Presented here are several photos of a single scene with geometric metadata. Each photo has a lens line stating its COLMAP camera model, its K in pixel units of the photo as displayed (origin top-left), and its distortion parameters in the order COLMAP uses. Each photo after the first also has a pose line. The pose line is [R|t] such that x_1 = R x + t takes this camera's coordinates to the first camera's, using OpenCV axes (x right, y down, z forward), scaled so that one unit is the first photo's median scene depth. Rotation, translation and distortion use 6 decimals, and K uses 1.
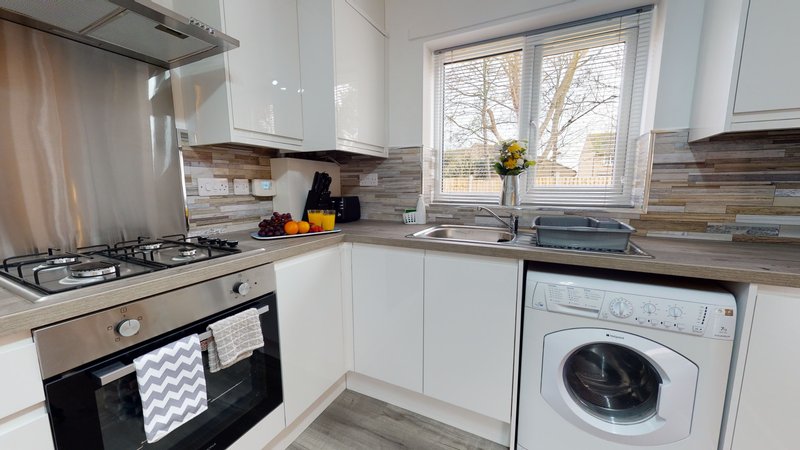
lens RADIAL K [[291.4, 0, 400.0], [0, 291.4, 225.0], [0, 0, 1]] dist [0.000146, -0.000012]
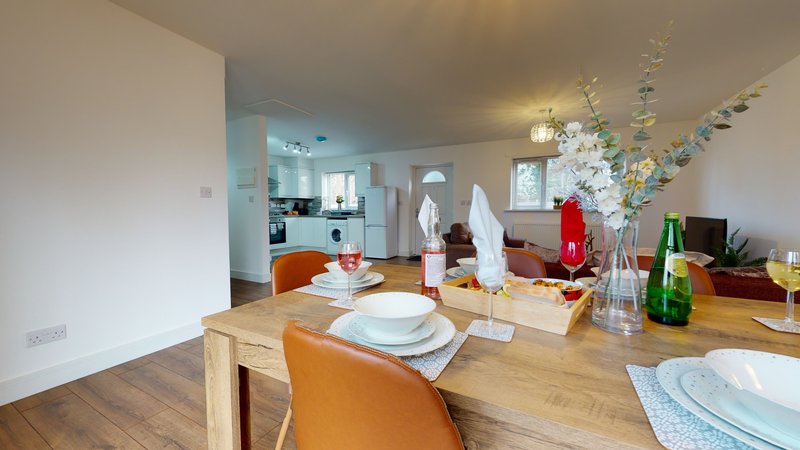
lens RADIAL K [[291.4, 0, 400.0], [0, 291.4, 225.0], [0, 0, 1]] dist [0.000146, -0.000012]
pose [[0.999869, 0.003331, -0.015839, 1.612220], [-0.004686, 0.996257, -0.086316, 0.625359], [0.015492, 0.086379, 0.996142, -3.925499]]
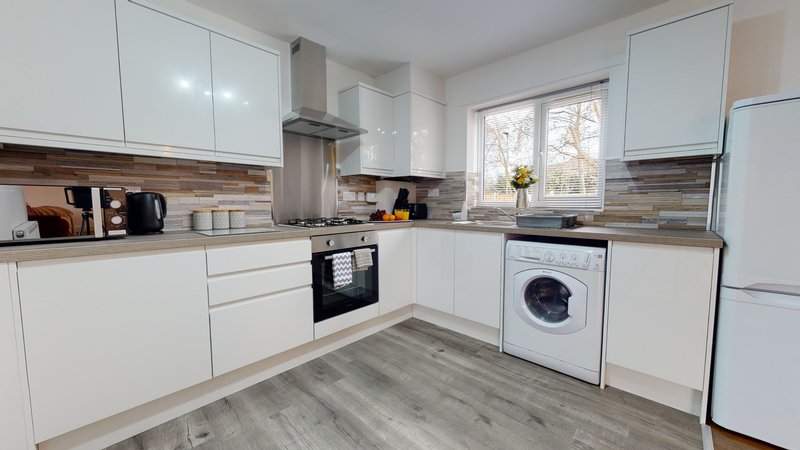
lens RADIAL K [[291.4, 0, 400.0], [0, 291.4, 225.0], [0, 0, 1]] dist [0.000146, -0.000012]
pose [[0.955655, 0.021728, -0.293687, 0.263082], [-0.038870, 0.997856, -0.052657, 0.150281], [0.291914, 0.061738, 0.954450, -0.752403]]
